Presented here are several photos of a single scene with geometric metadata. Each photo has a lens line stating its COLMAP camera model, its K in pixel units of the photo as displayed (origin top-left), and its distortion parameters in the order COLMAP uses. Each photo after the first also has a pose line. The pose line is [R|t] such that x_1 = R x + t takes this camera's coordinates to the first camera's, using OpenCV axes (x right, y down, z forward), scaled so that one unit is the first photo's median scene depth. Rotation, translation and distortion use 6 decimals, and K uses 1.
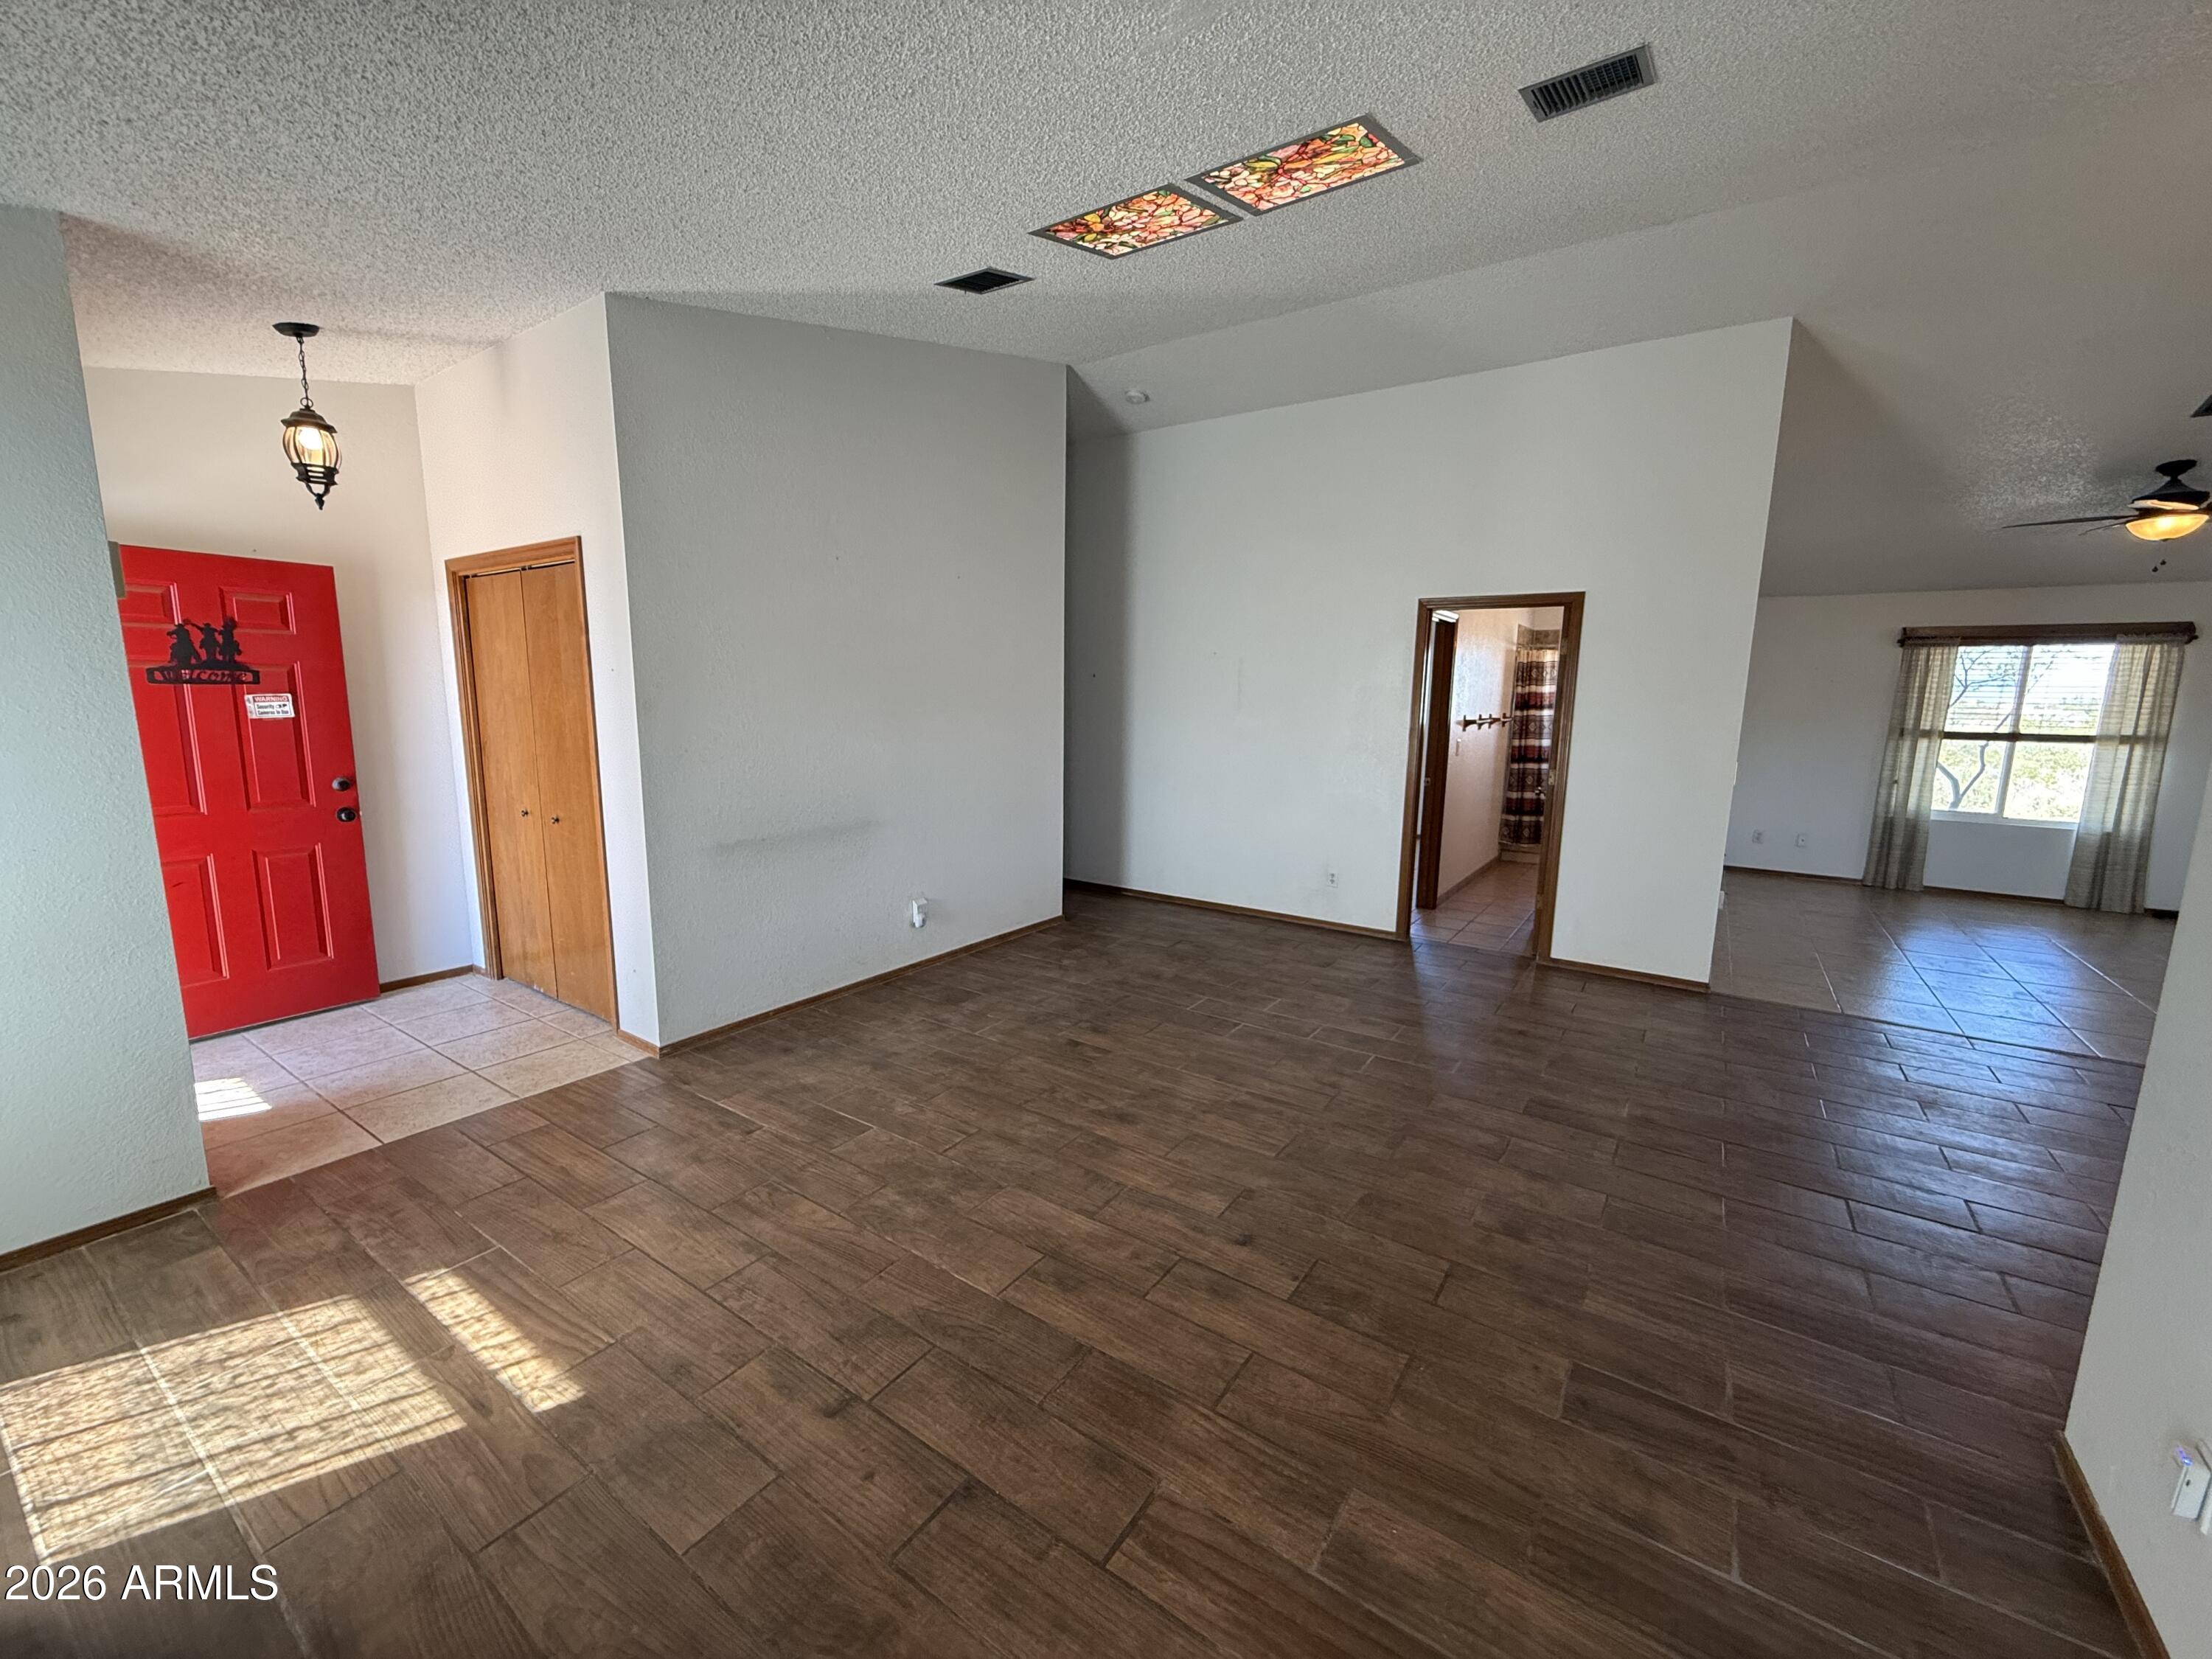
lens RADIAL K [[882.9, 0, 1106.8], [0, 882.9, 825.3], [0, 0, 1]] dist [-0.000239, -0.000096]
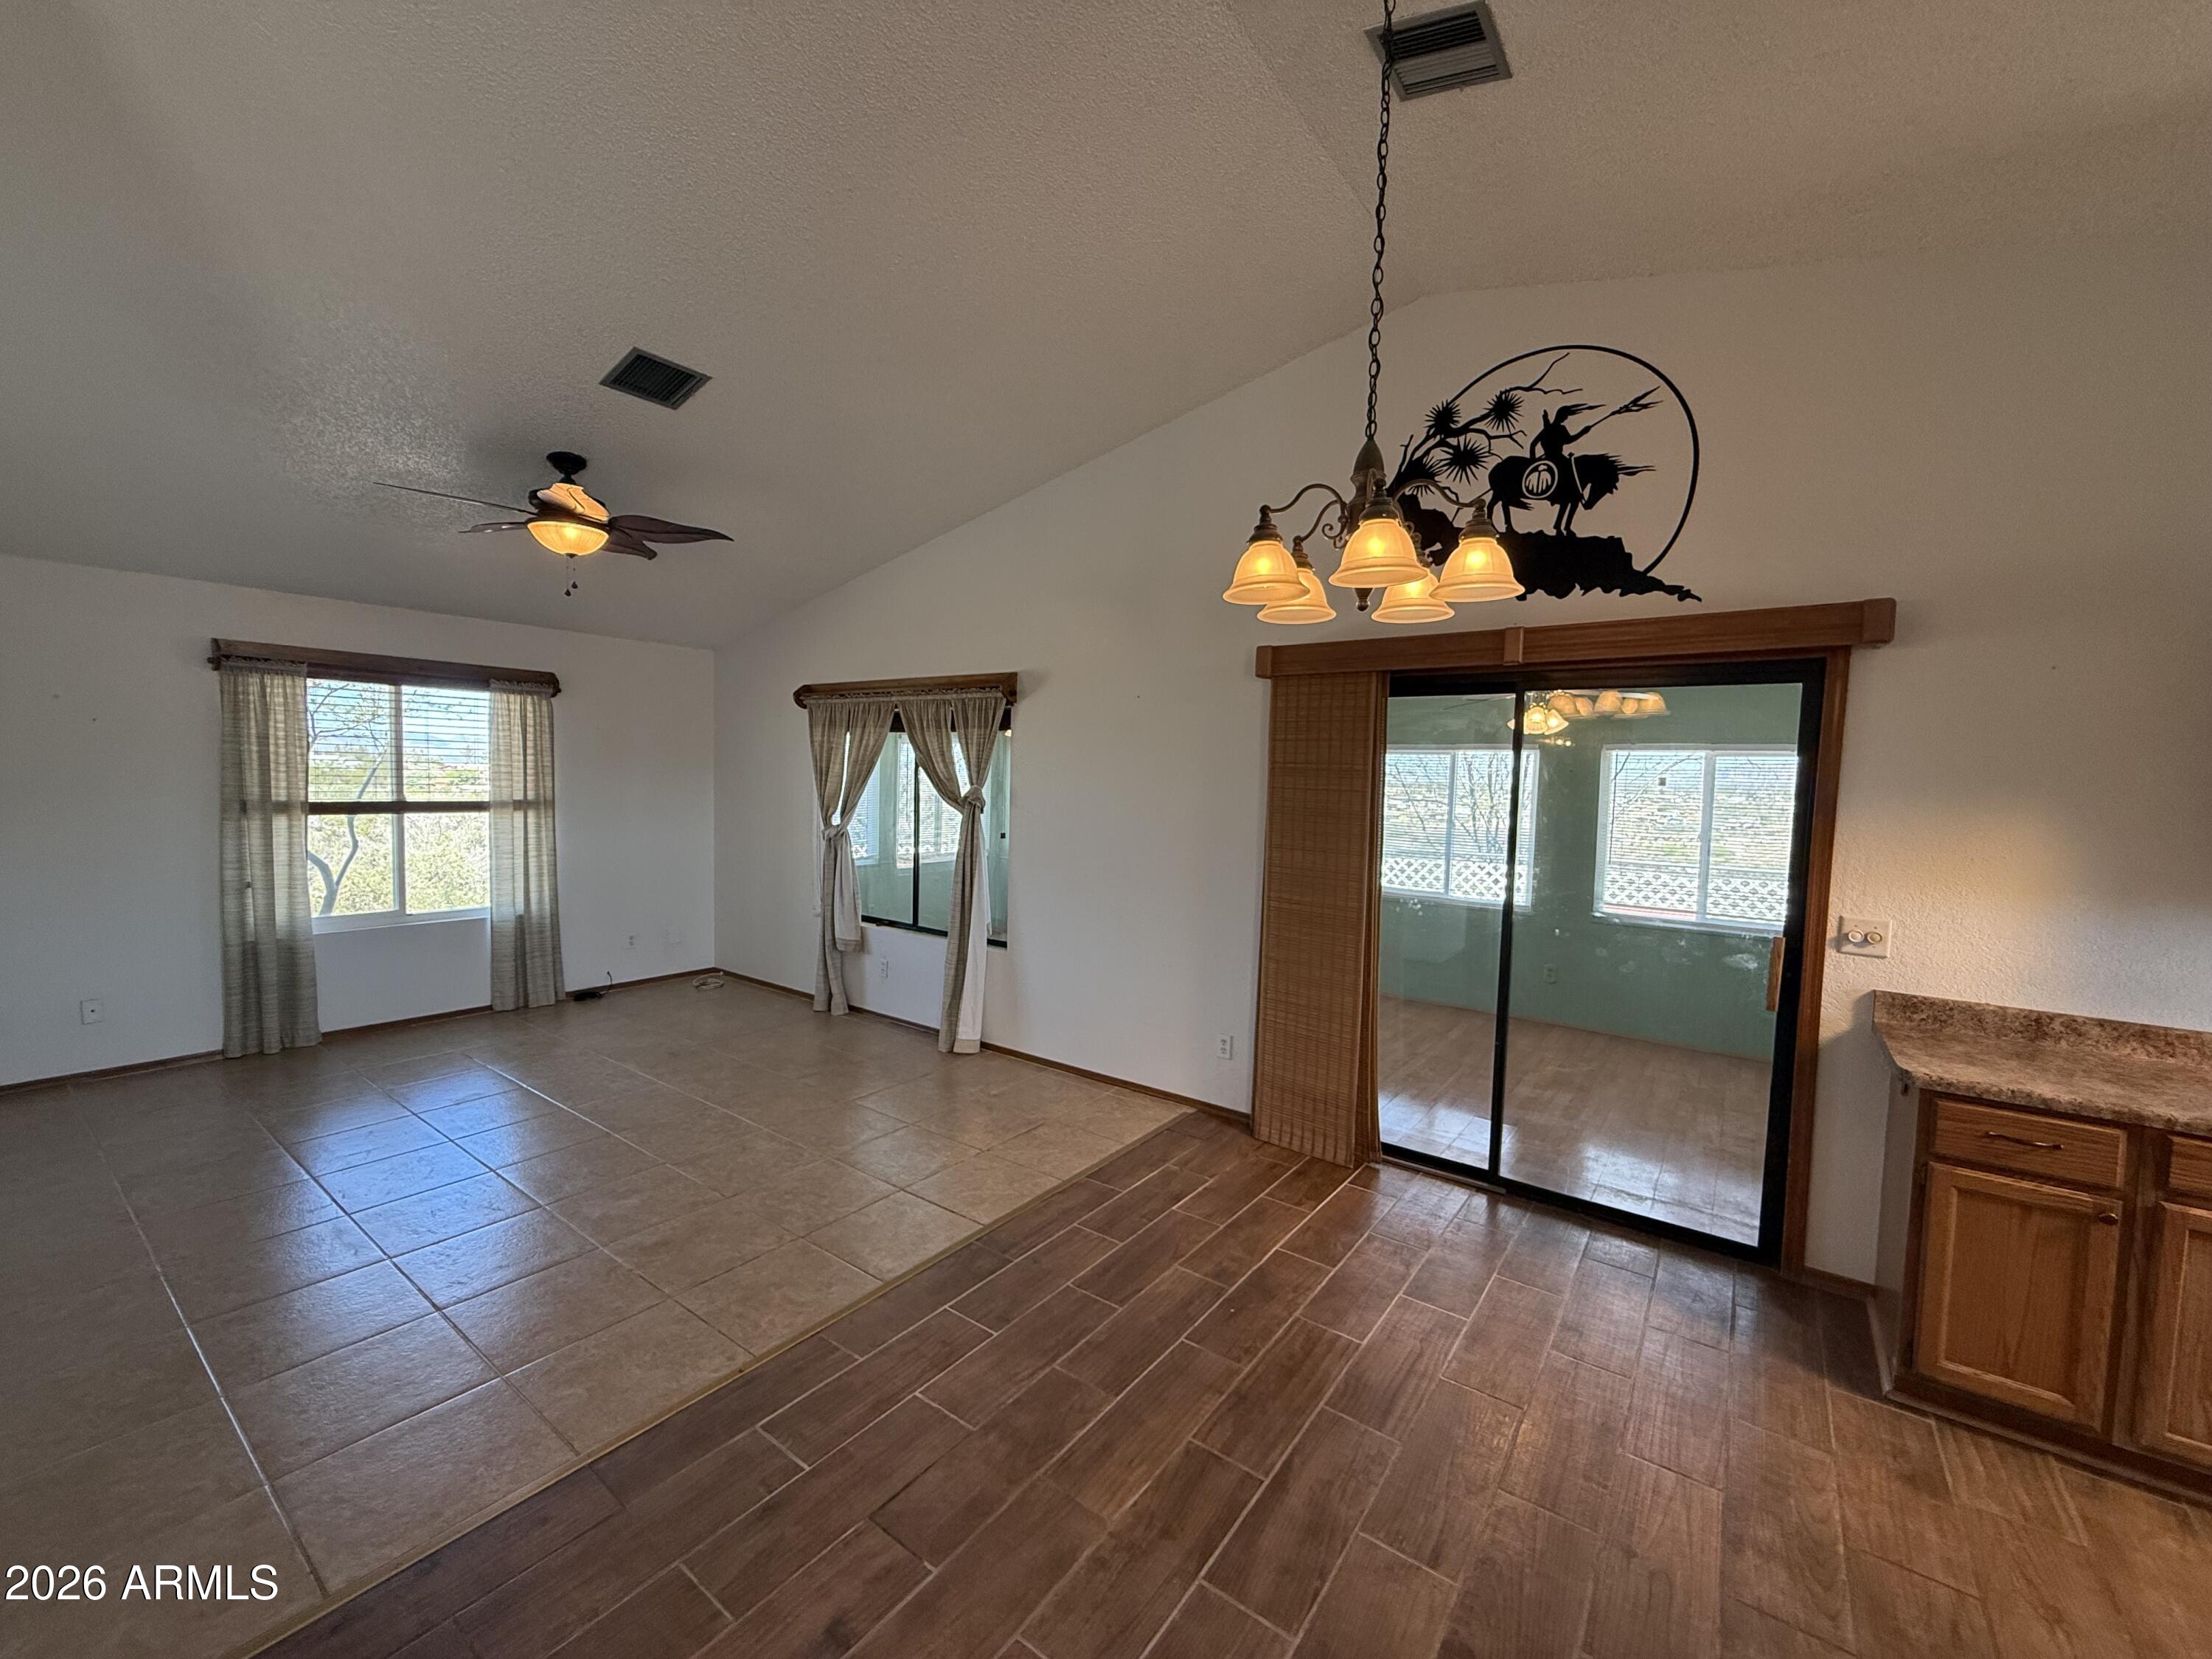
lens RADIAL K [[882.9, 0, 1103.0], [0, 882.9, 833.2], [0, 0, 1]] dist [-0.000239, -0.000096]
pose [[0.035768, -0.080758, 0.996092, 0.329442], [0.122792, 0.989532, 0.075817, -0.065880], [-0.991788, 0.119600, 0.045310, 0.409012]]
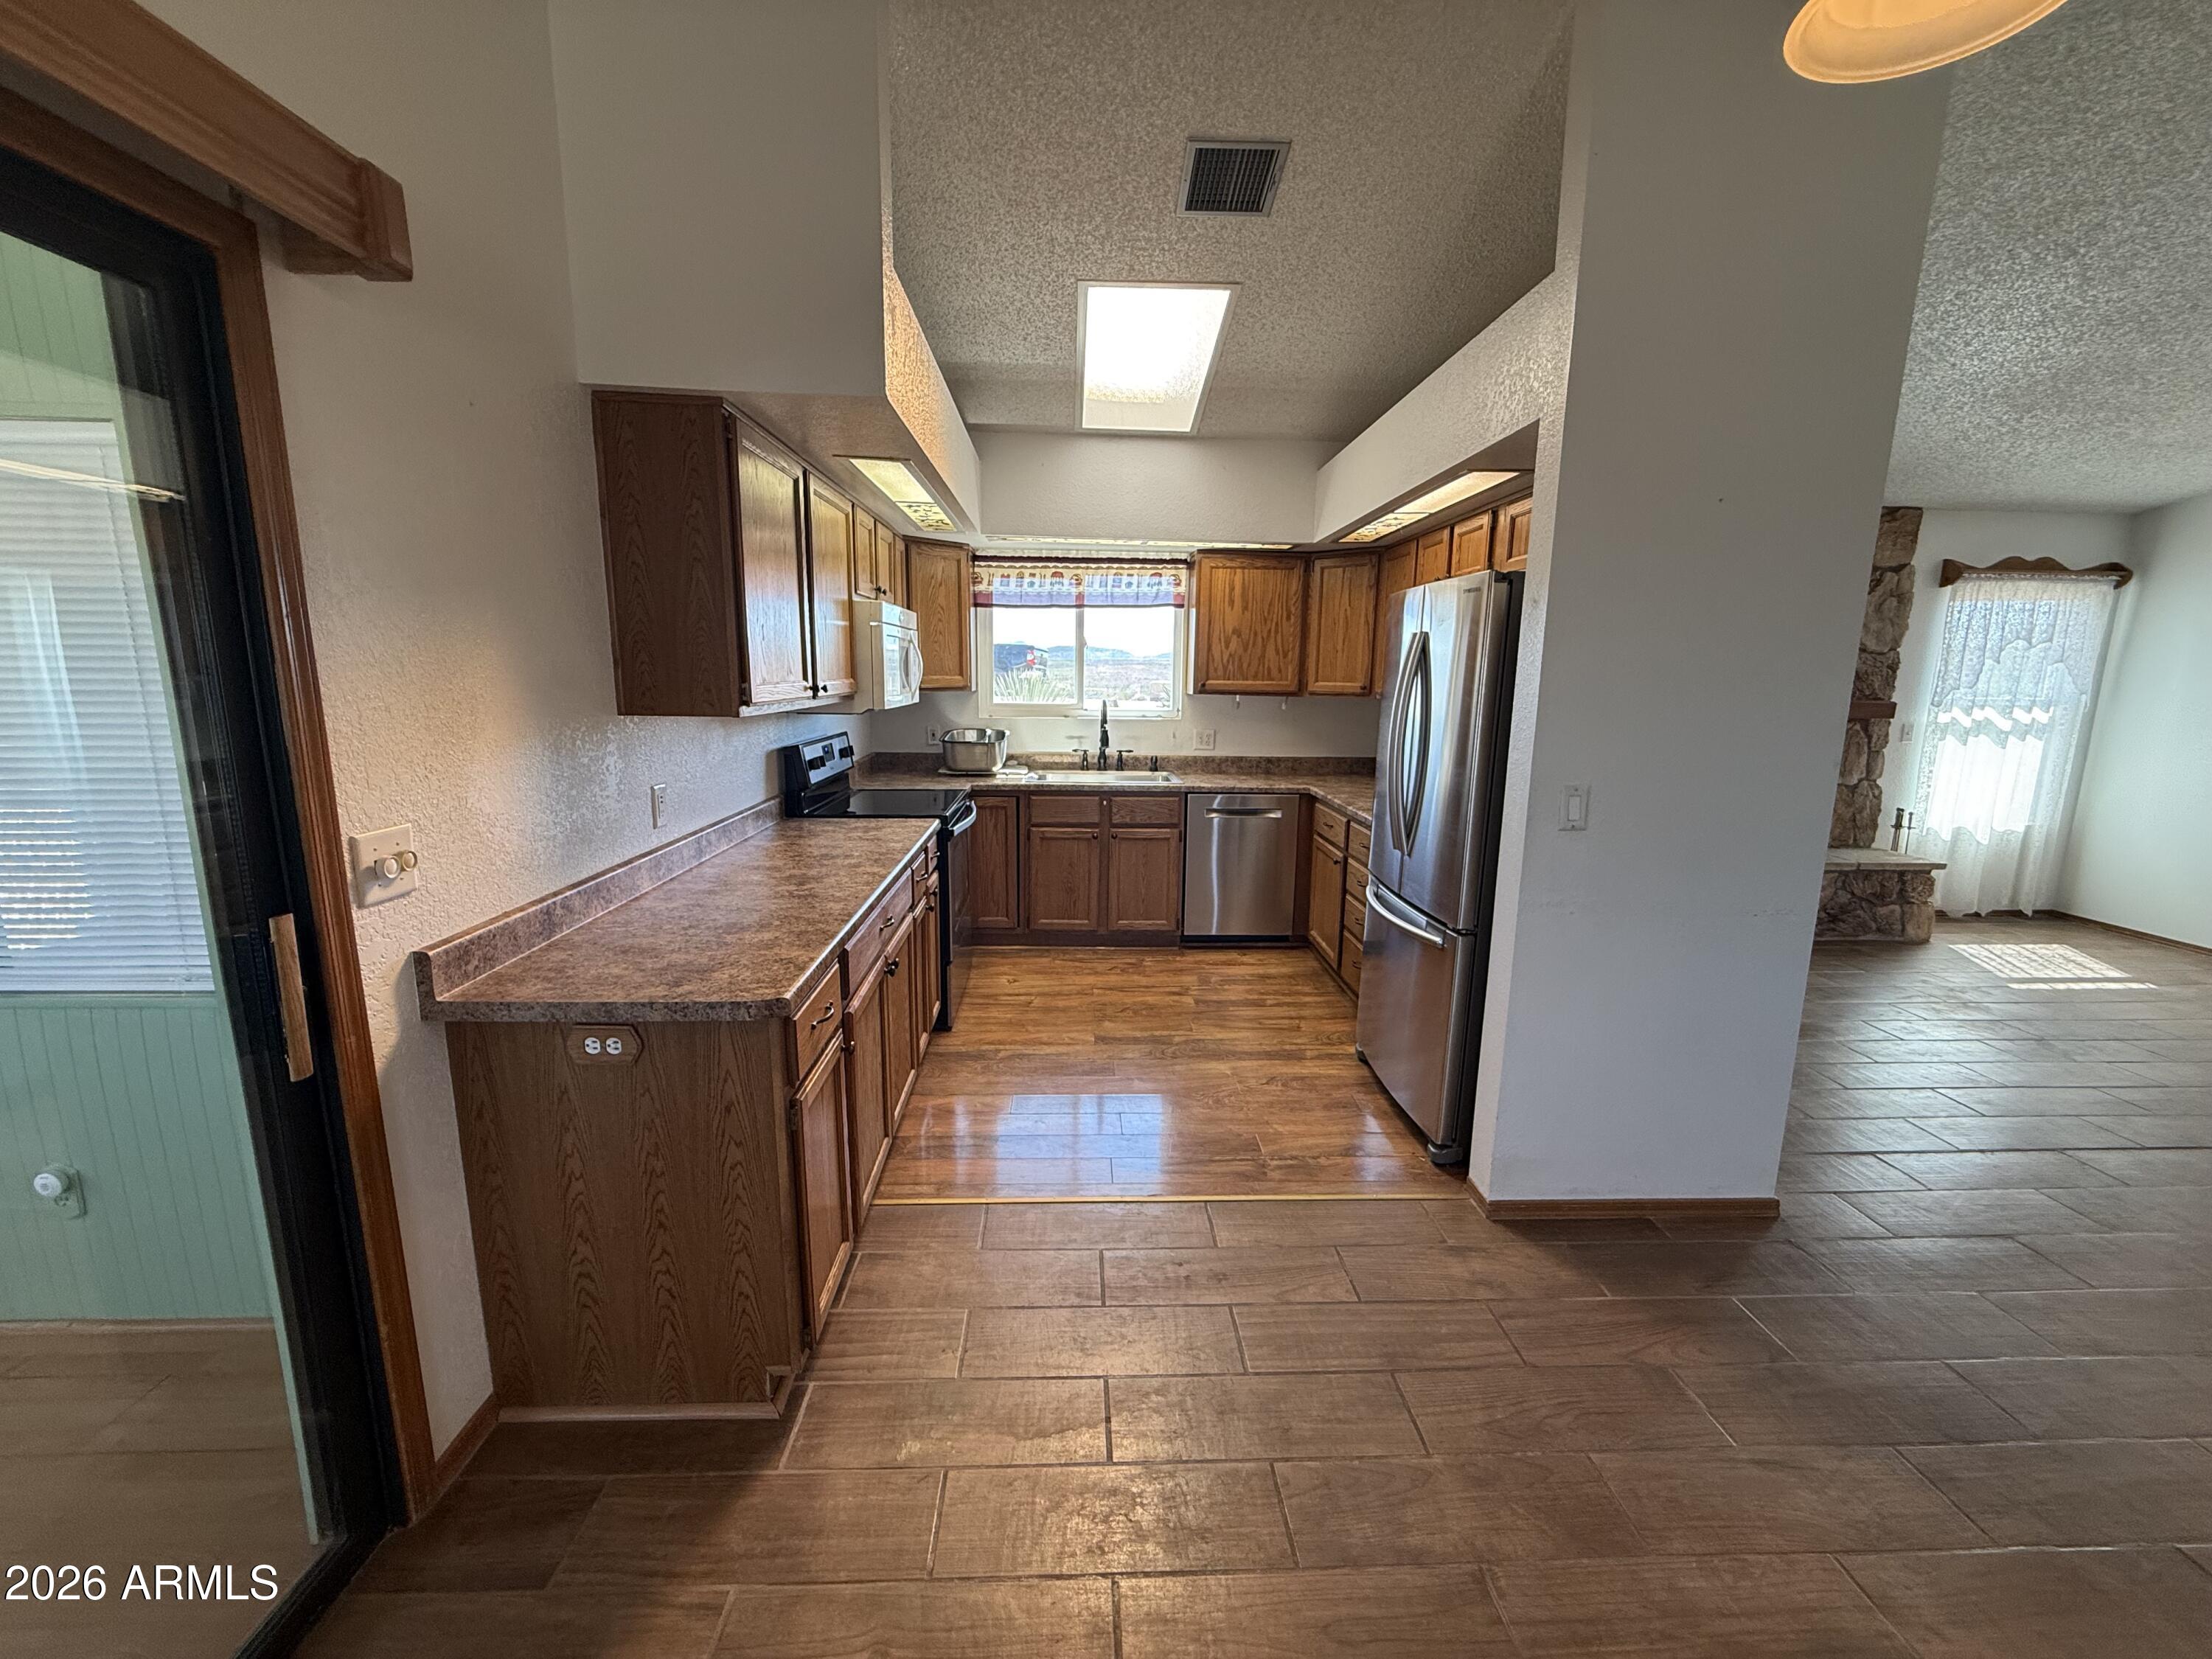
lens RADIAL K [[882.9, 0, 1105.1], [0, 882.9, 830.3], [0, 0, 1]] dist [-0.000239, -0.000096]
pose [[-0.803264, 0.082242, -0.589918, 0.740725], [-0.113606, 0.951084, 0.287284, -0.034224], [0.584689, 0.297783, -0.754628, 0.347669]]
